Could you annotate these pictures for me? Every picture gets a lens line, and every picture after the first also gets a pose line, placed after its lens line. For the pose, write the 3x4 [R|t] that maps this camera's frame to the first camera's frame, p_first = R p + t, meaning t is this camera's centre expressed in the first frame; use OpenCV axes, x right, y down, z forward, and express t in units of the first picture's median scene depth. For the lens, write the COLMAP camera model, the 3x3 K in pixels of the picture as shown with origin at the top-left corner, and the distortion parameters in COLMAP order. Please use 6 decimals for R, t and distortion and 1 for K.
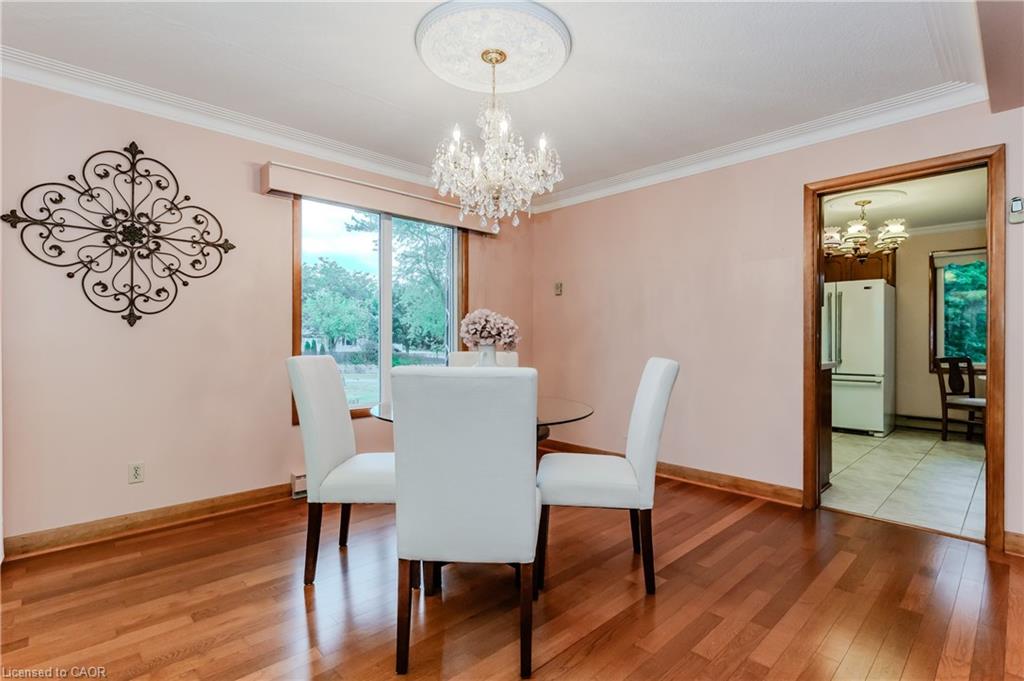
lens RADIAL K [[488.0, 0, 526.1], [0, 488.0, 340.3], [0, 0, 1]] dist [-0.000058, 0.000114]
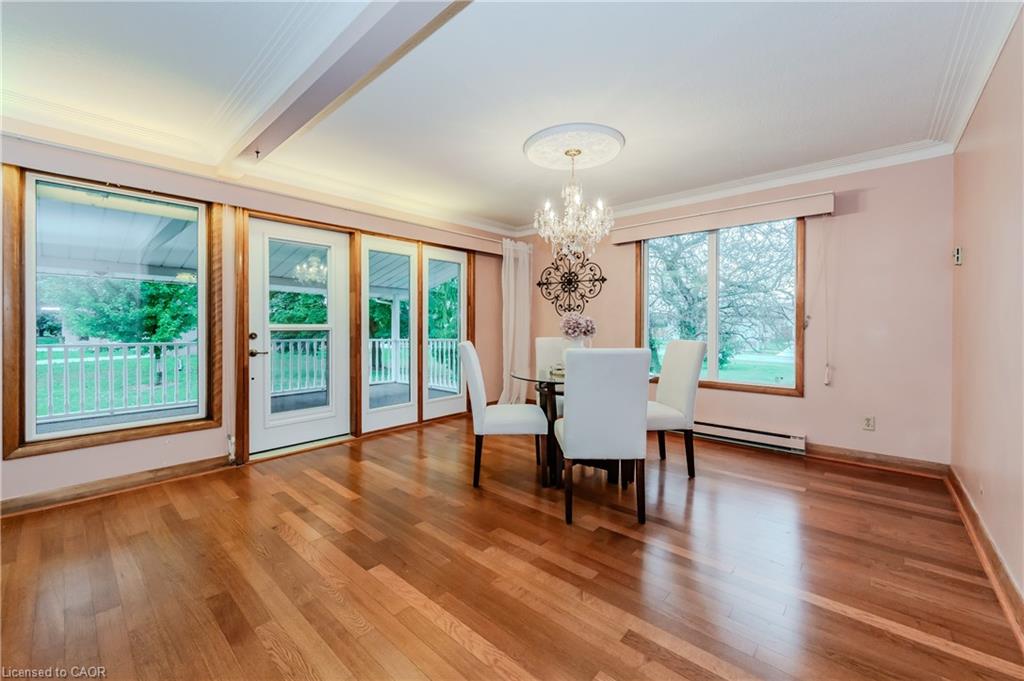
lens RADIAL K [[403.7, 0, 510.6], [0, 403.7, 328.5], [0, 0, 1]] dist [-0.000435, -0.000188]
pose [[0.066458, 0.002240, -0.997787, 1.030629], [-0.003978, 0.999990, 0.001980, -0.004507], [0.997781, 0.003837, 0.066466, 0.595192]]
